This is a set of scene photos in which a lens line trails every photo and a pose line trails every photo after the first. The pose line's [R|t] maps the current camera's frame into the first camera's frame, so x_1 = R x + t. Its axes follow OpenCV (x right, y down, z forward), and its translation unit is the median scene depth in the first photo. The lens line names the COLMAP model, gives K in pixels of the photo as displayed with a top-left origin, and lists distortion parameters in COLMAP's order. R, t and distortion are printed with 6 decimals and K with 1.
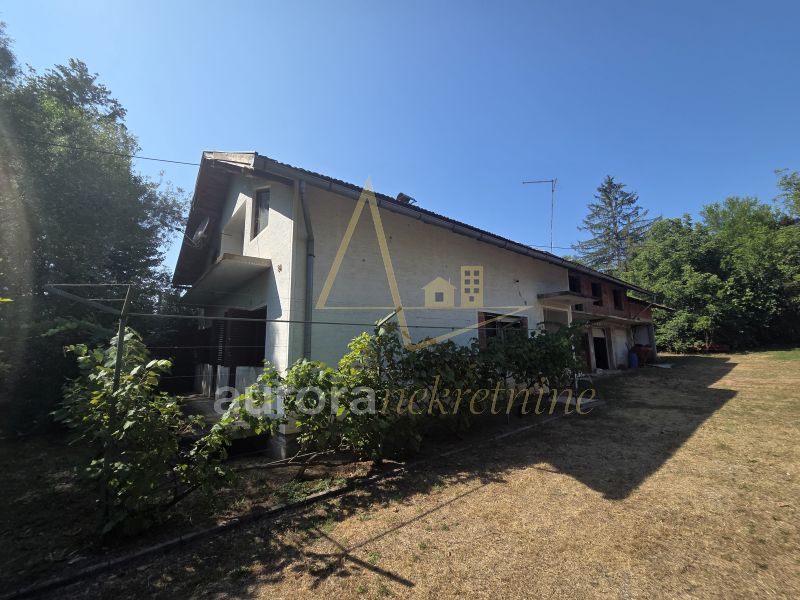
lens RADIAL K [[328.8, 0, 399.3], [0, 328.8, 302.8], [0, 0, 1]] dist [0.002638, 0.000454]
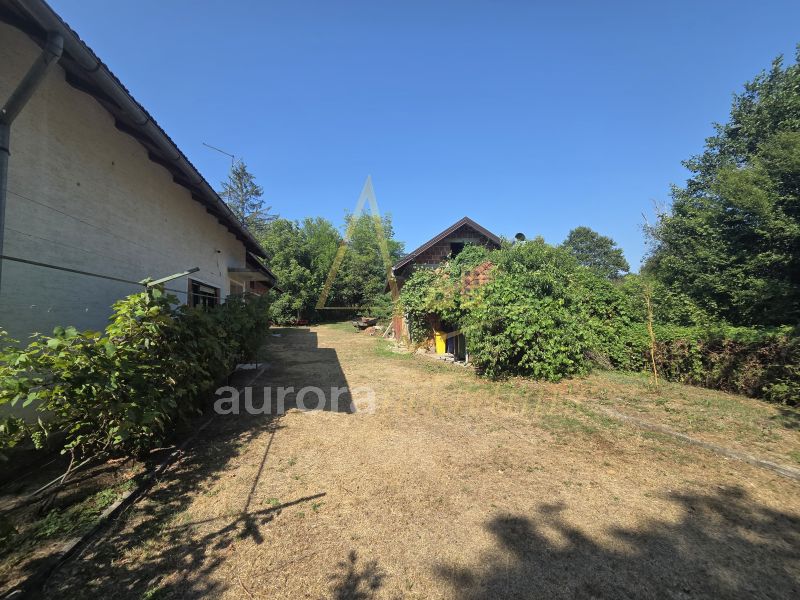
lens RADIAL K [[328.8, 0, 399.4], [0, 328.8, 303.3], [0, 0, 1]] dist [0.002638, 0.000454]
pose [[0.444494, 0.055791, 0.894043, -0.101303], [-0.124790, 0.992183, 0.000127, 0.007437], [-0.887047, -0.111624, 0.447982, 0.023693]]
